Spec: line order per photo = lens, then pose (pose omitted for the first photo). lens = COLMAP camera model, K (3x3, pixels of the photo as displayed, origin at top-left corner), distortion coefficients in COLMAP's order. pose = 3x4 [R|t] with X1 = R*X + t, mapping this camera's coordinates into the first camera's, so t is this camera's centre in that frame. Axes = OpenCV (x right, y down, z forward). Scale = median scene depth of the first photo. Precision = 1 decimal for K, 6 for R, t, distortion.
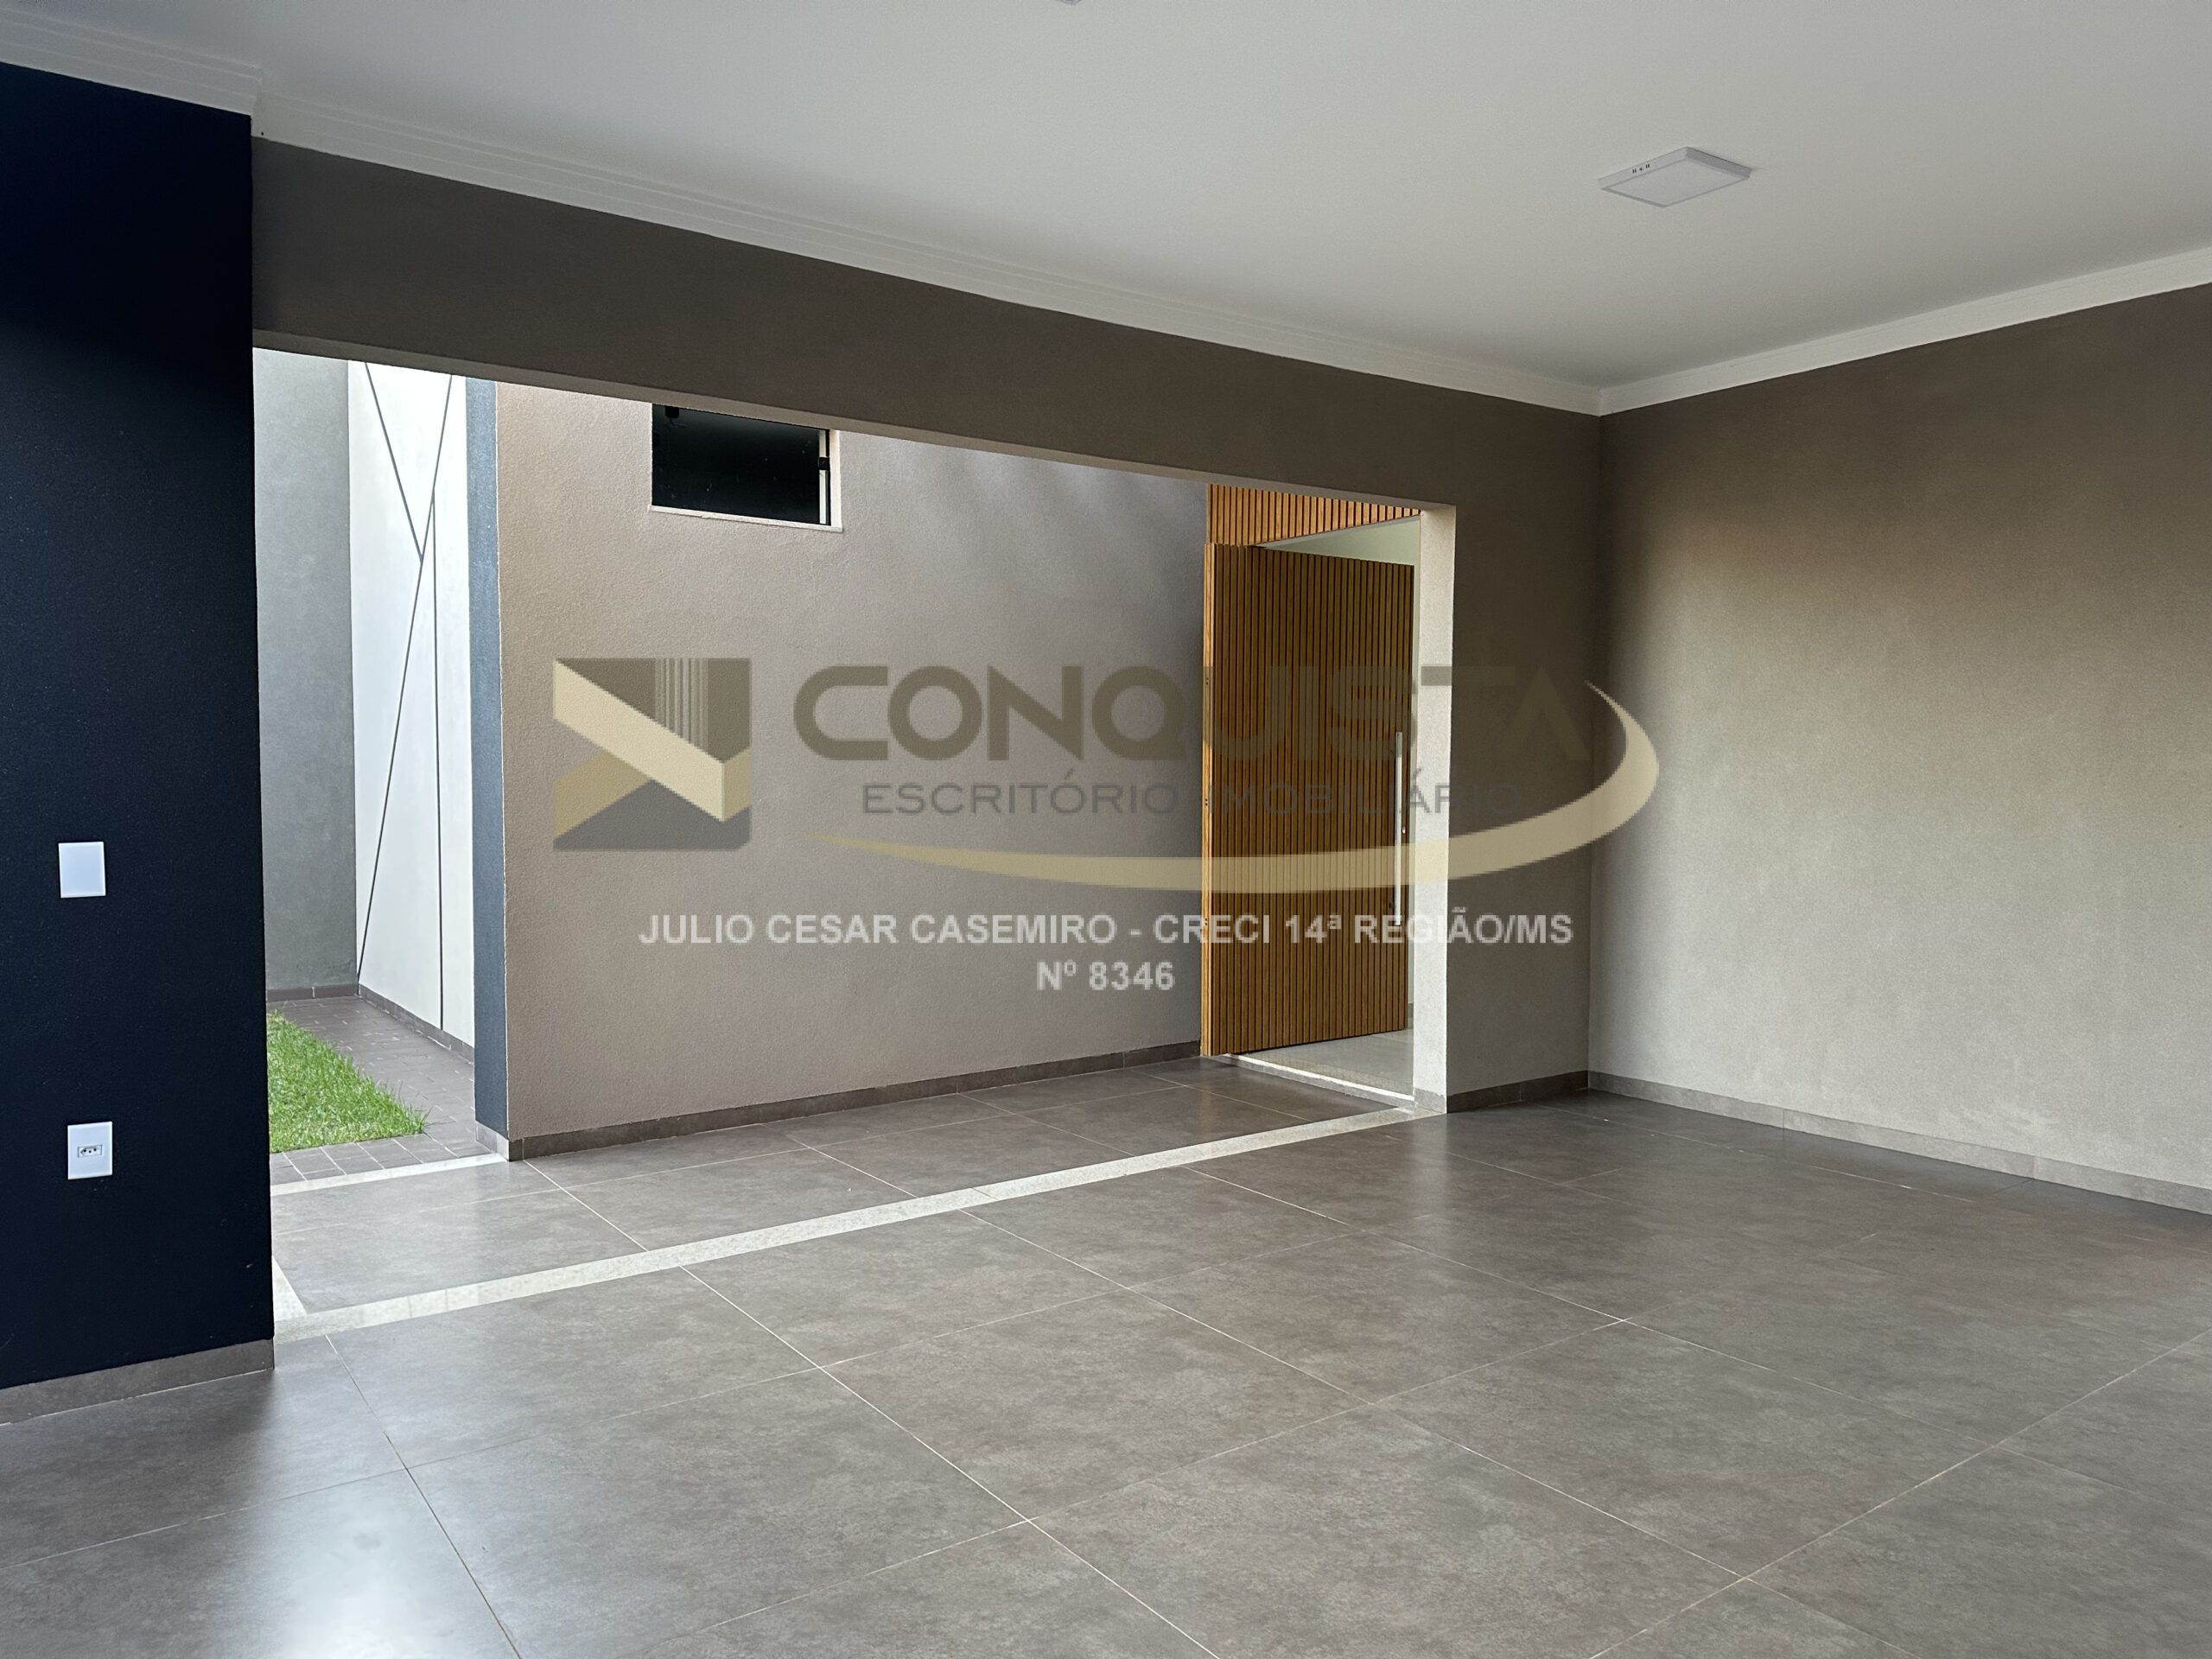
lens RADIAL K [[1543.0, 0, 1106.0], [0, 1543.0, 829.5], [0, 0, 1]] dist [0.092463, -0.126897]
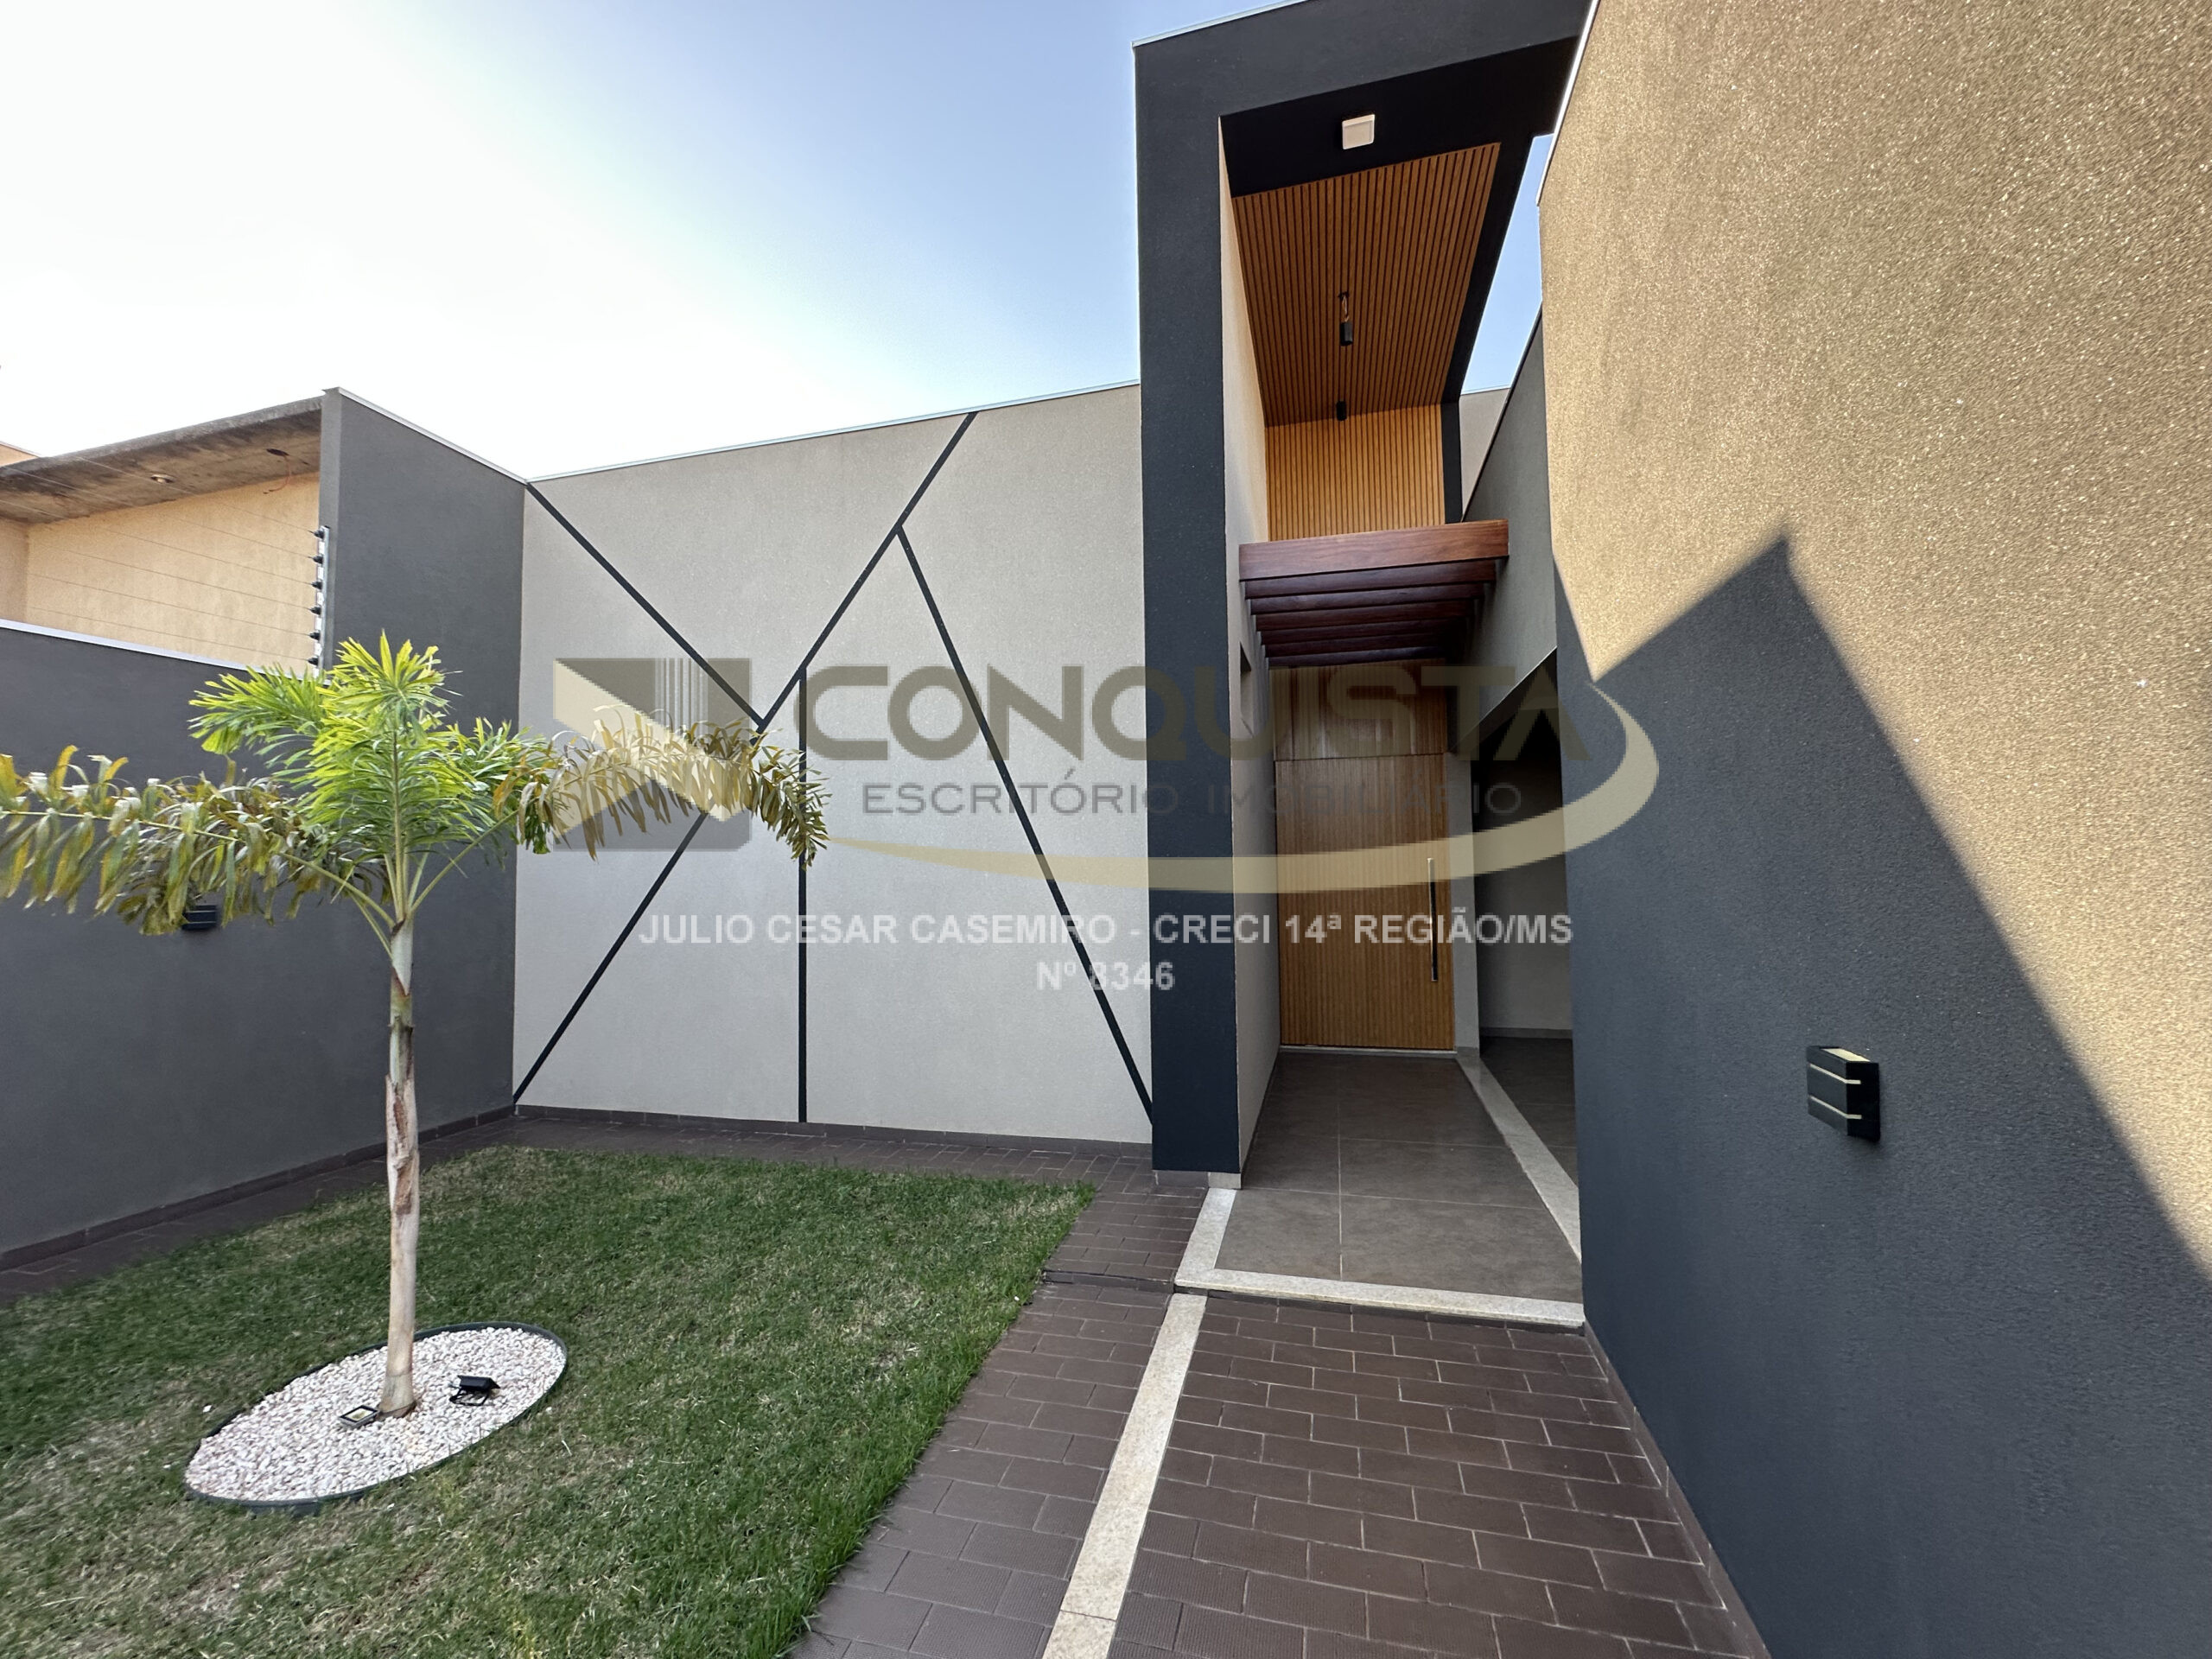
lens RADIAL K [[891.9, 0, 1106.0], [0, 891.9, 829.5], [0, 0, 1]] dist [-0.002932, 0.000341]
pose [[0.769755, 0.015343, 0.638155, -0.984299], [0.042869, 0.996212, -0.075662, -0.042536], [-0.636898, 0.085598, 0.766181, 0.474627]]
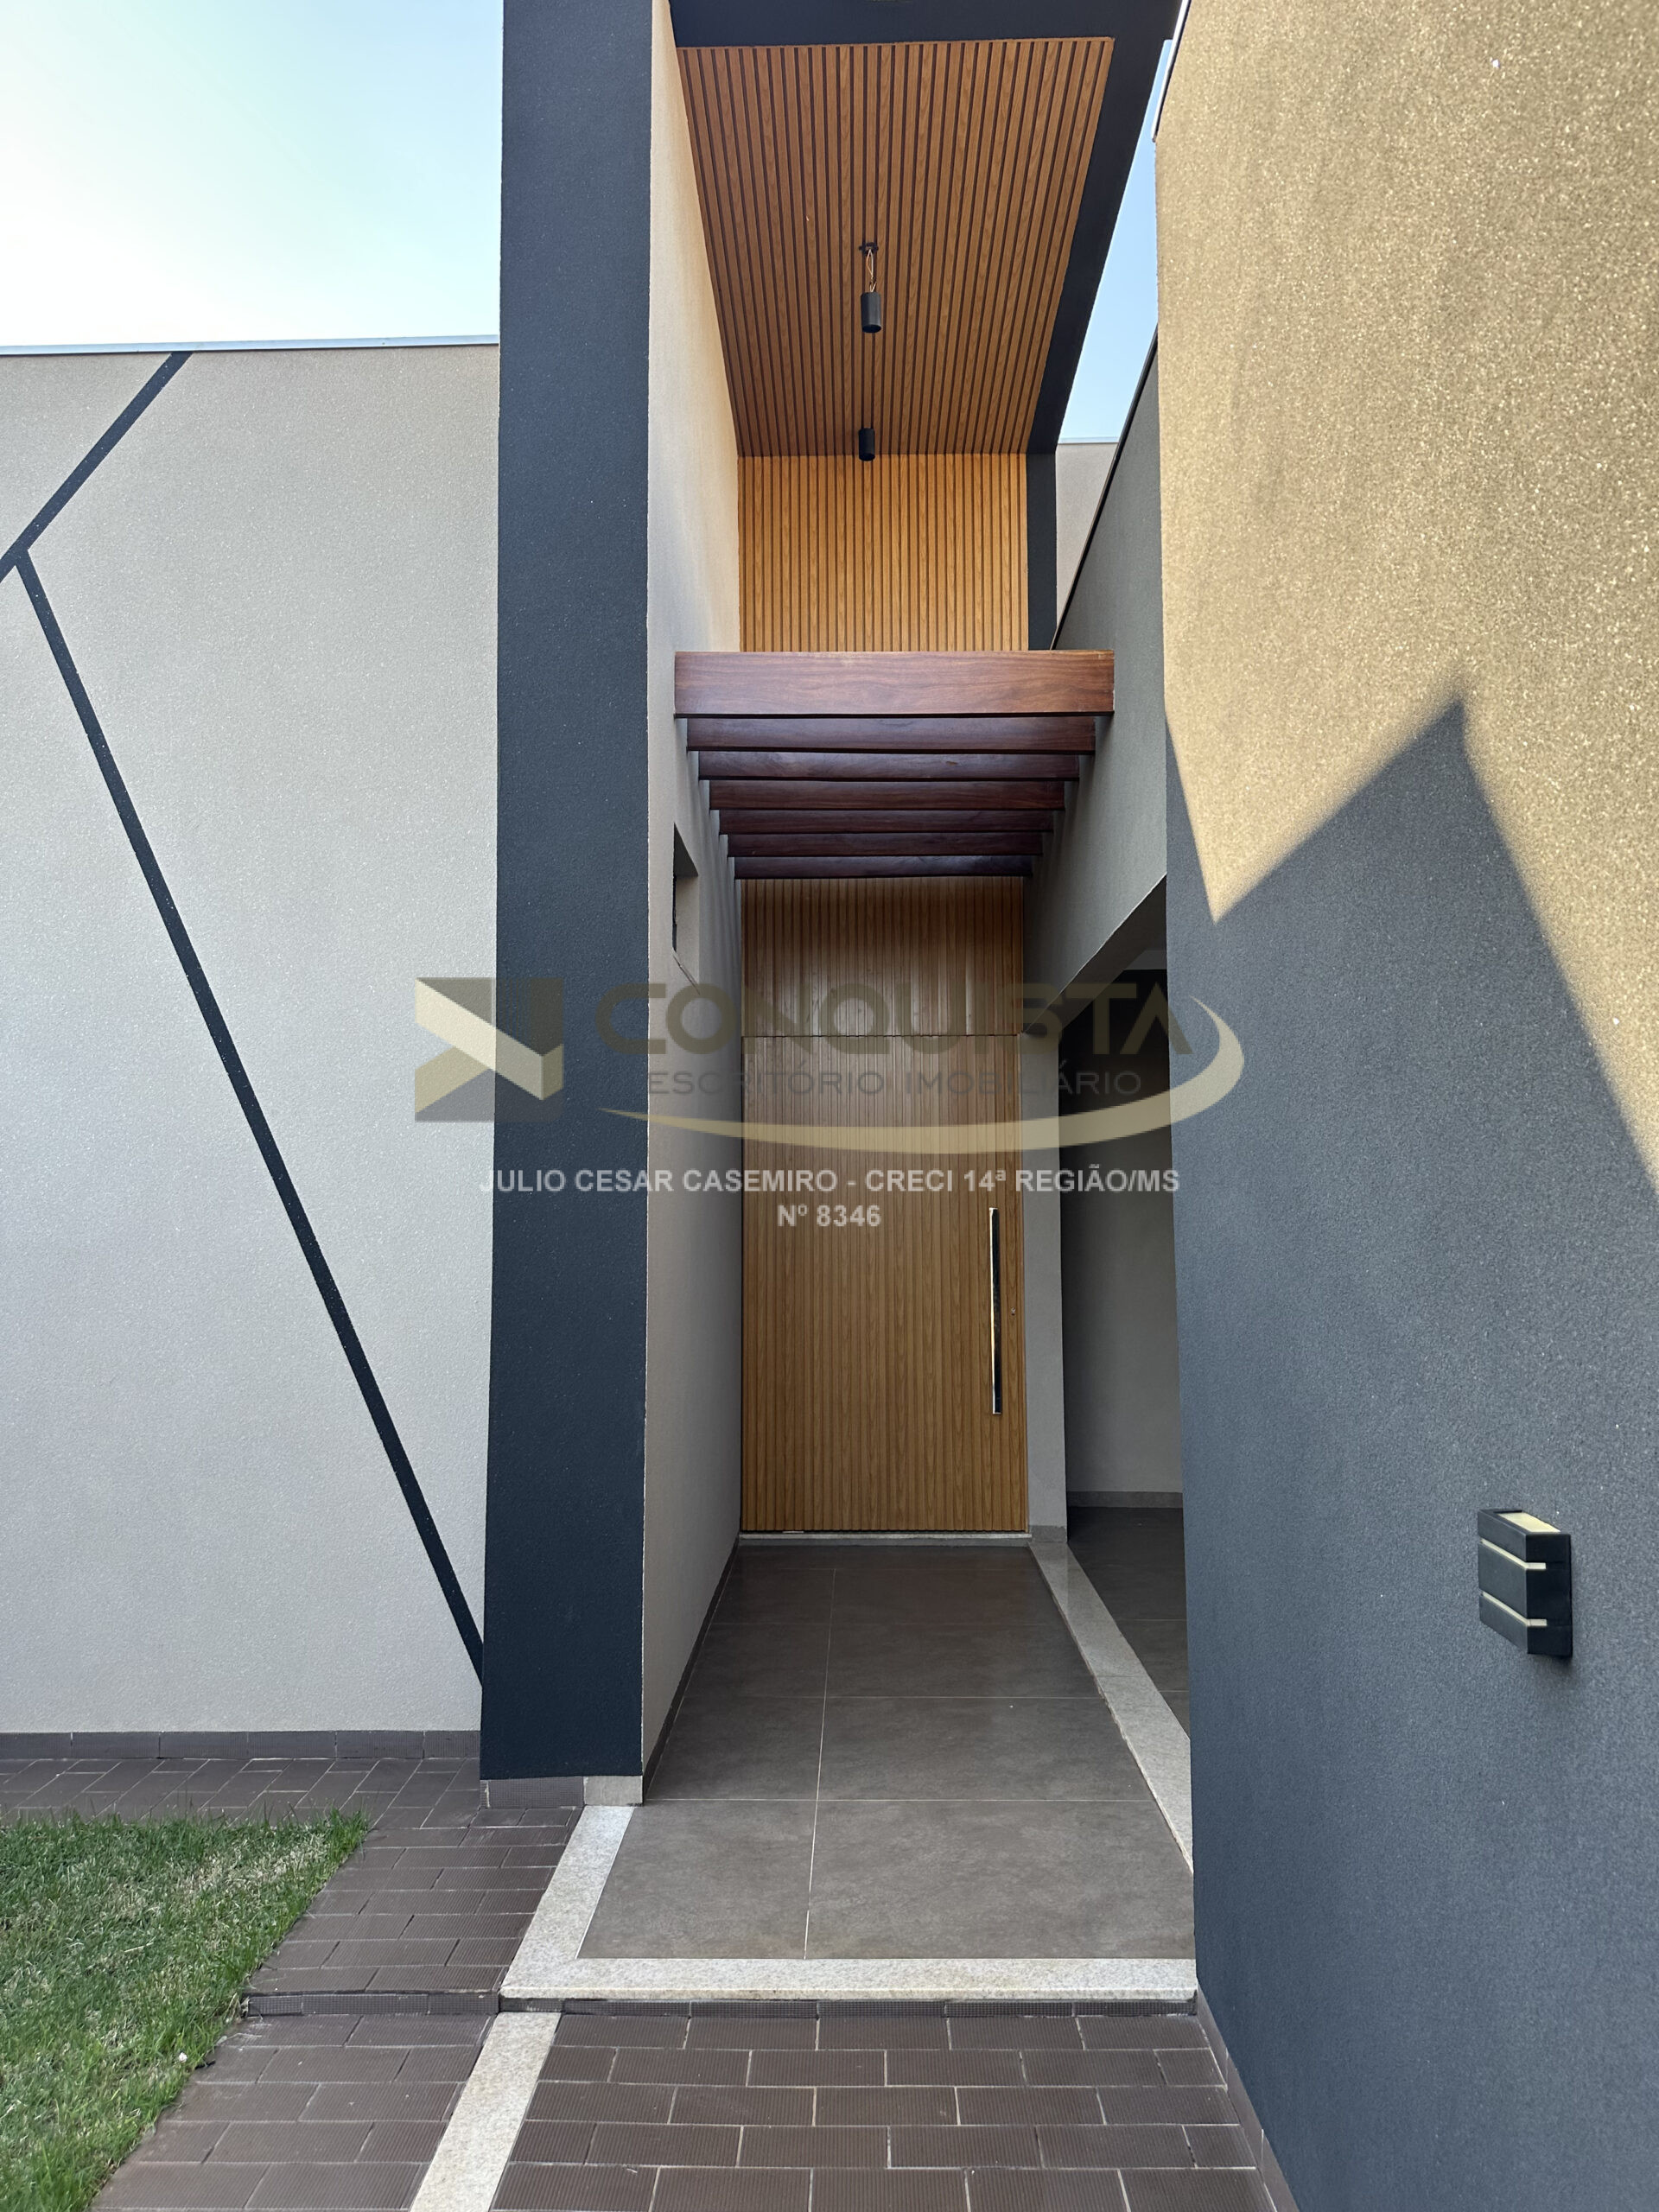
lens RADIAL K [[1575.2, 0, 845.8], [0, 1575.2, 1102.8], [0, 0, 1]] dist [0.019264, -0.018510]
pose [[0.594971, 0.057250, 0.801706, -0.962602], [0.037786, 0.994365, -0.099050, -0.039881], [-0.802859, 0.089225, 0.589455, 0.466153]]
